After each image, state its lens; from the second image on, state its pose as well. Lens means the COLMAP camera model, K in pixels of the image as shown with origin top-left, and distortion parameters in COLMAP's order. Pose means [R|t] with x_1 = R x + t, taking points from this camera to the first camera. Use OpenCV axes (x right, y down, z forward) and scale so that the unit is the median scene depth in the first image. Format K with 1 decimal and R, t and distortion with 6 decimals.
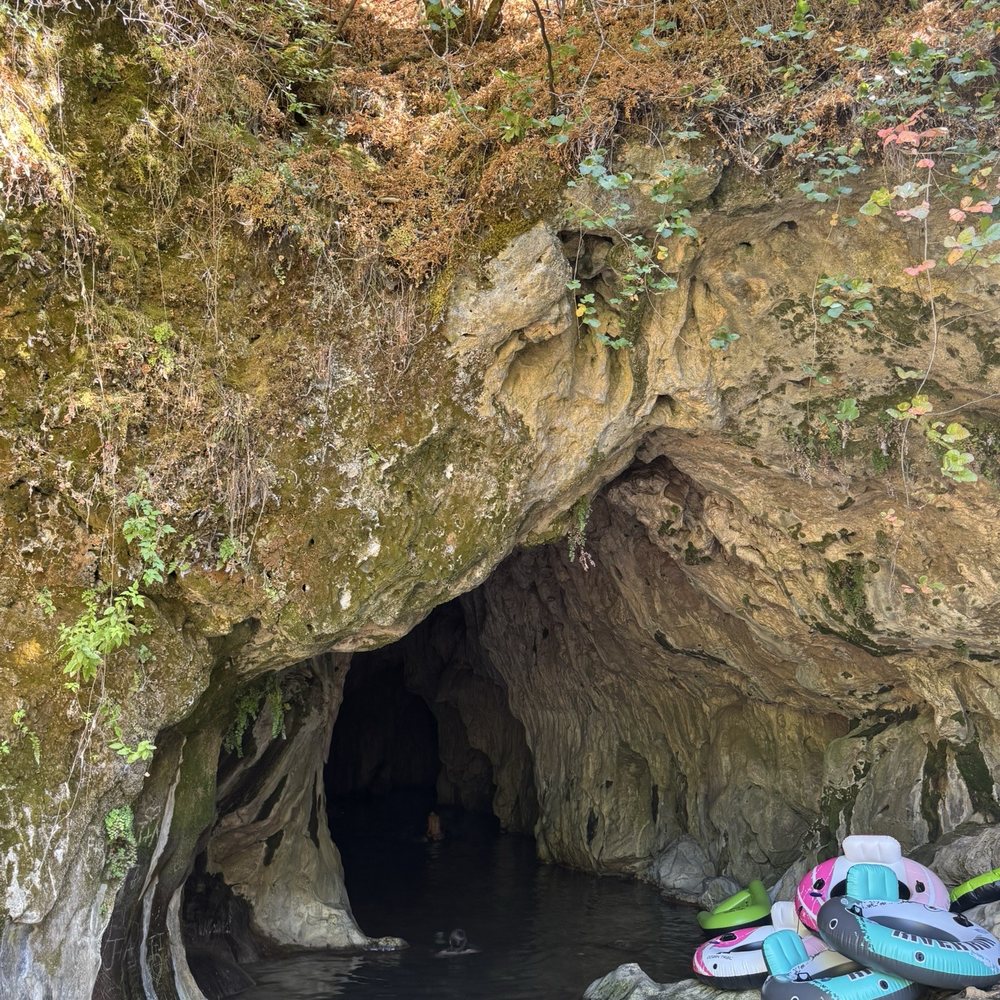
lens RADIAL K [[800.5, 0, 528.4], [0, 800.5, 513.2], [0, 0, 1]] dist [0.001355, -0.002378]
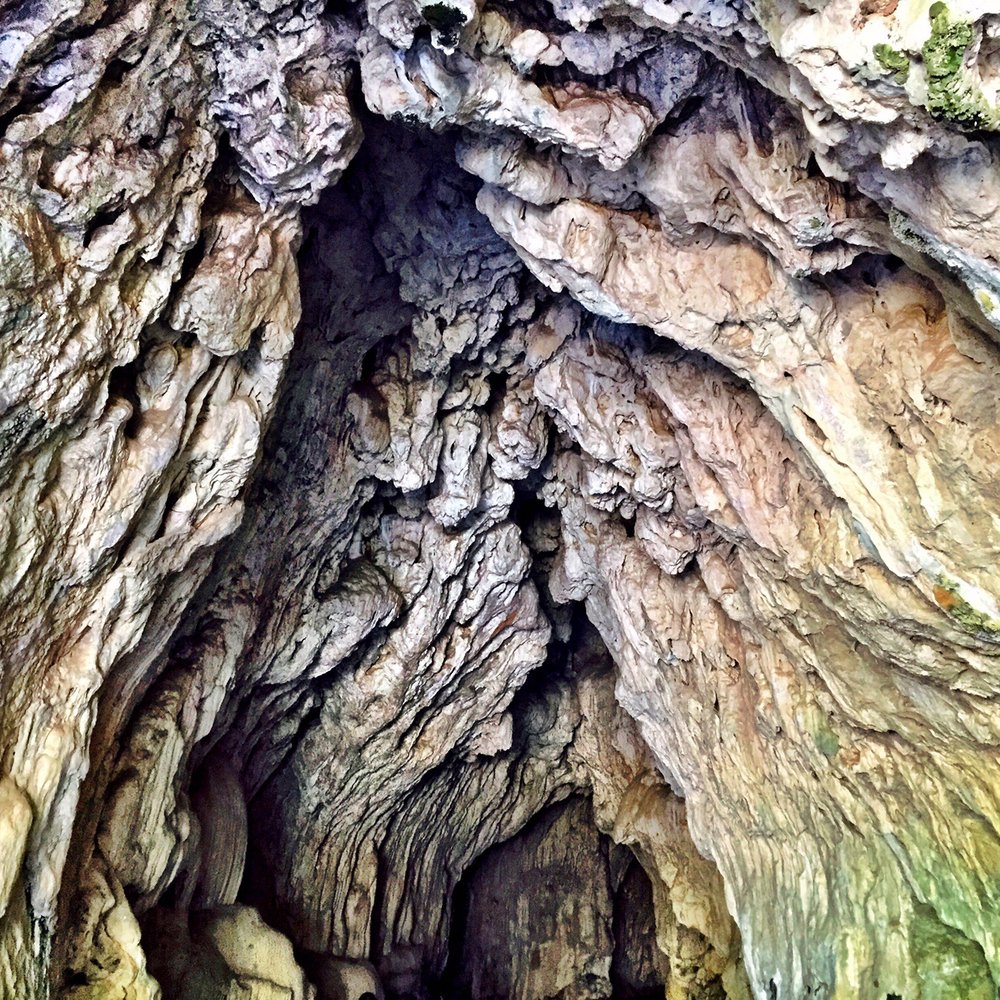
lens RADIAL K [[1091.7, 0, 500.0], [0, 1091.7, 500.0], [0, 0, 1]] dist [0.018938, -0.053999]
pose [[0.958478, -0.093455, -0.269417, 0.075982], [0.068880, 0.992672, -0.099290, 0.106179], [0.276721, 0.076610, 0.957892, 0.334730]]
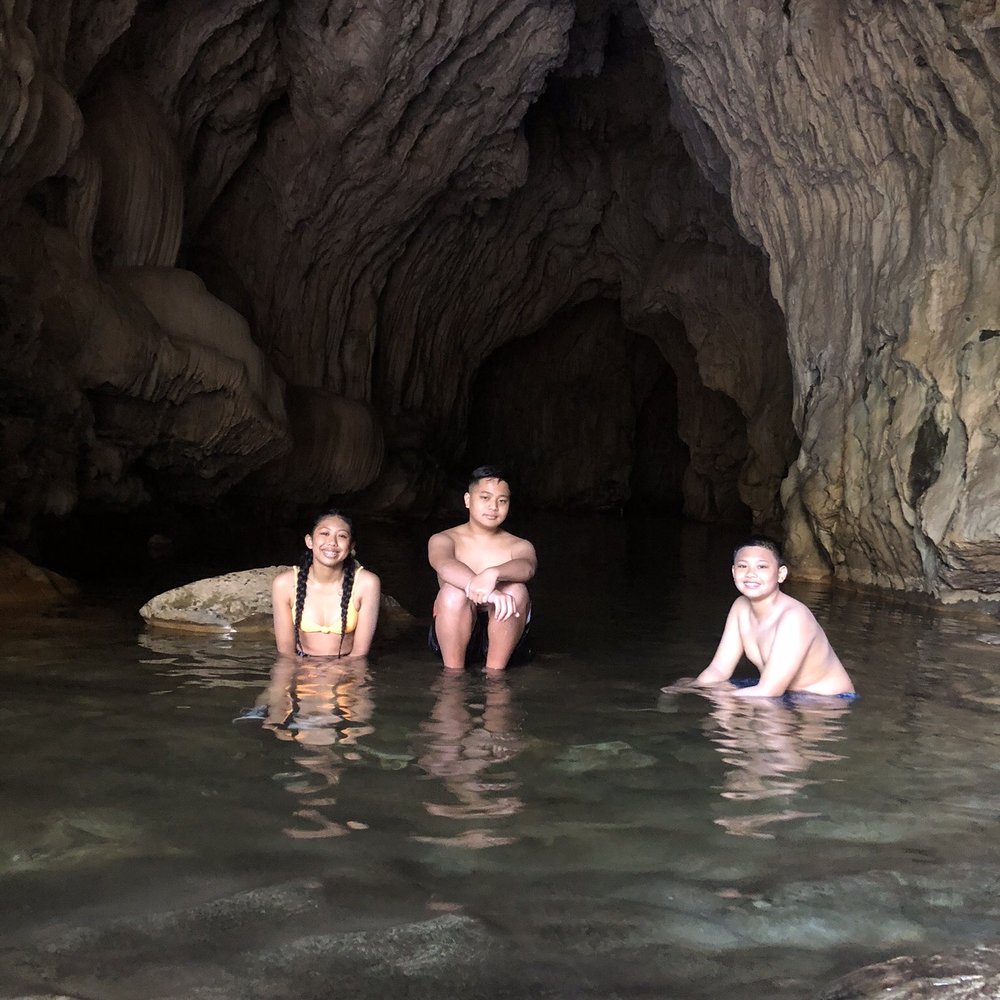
lens RADIAL K [[1091.7, 0, 500.0], [0, 1091.7, 500.0], [0, 0, 1]] dist [0.018938, -0.053999]
pose [[0.949818, 0.036093, -0.310714, 0.047961], [0.061117, 0.952763, 0.297500, 0.239599], [0.306775, -0.301561, 0.902746, 0.476702]]
